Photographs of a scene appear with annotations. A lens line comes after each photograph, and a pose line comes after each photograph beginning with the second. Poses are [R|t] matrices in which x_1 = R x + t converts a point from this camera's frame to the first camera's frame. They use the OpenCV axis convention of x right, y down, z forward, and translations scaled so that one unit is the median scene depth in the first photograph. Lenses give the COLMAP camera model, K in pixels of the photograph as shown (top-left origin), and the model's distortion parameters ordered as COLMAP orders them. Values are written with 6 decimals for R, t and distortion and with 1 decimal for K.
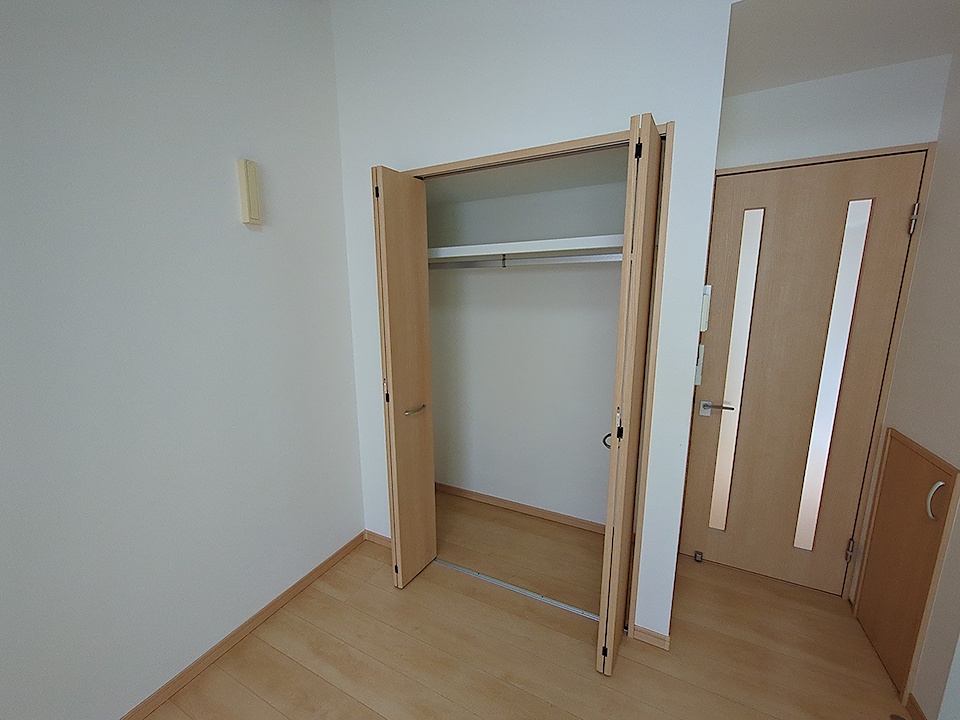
lens RADIAL K [[369.7, 0, 479.9], [0, 369.7, 355.3], [0, 0, 1]] dist [-0.012865, -0.000098]
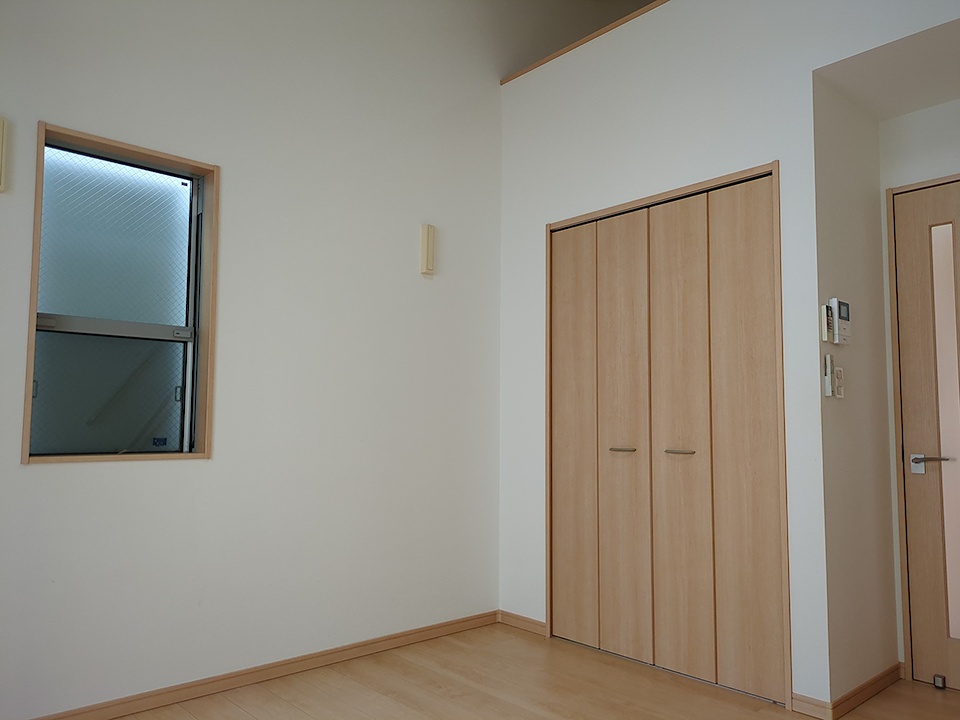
lens RADIAL K [[716.3, 0, 481.5], [0, 716.3, 359.5], [0, 0, 1]] dist [0.036176, 0.000893]
pose [[0.935445, -0.016712, -0.353077, 0.353796], [-0.077024, 0.965241, -0.249753, 0.470269], [0.344979, 0.260825, 0.901643, -0.944615]]
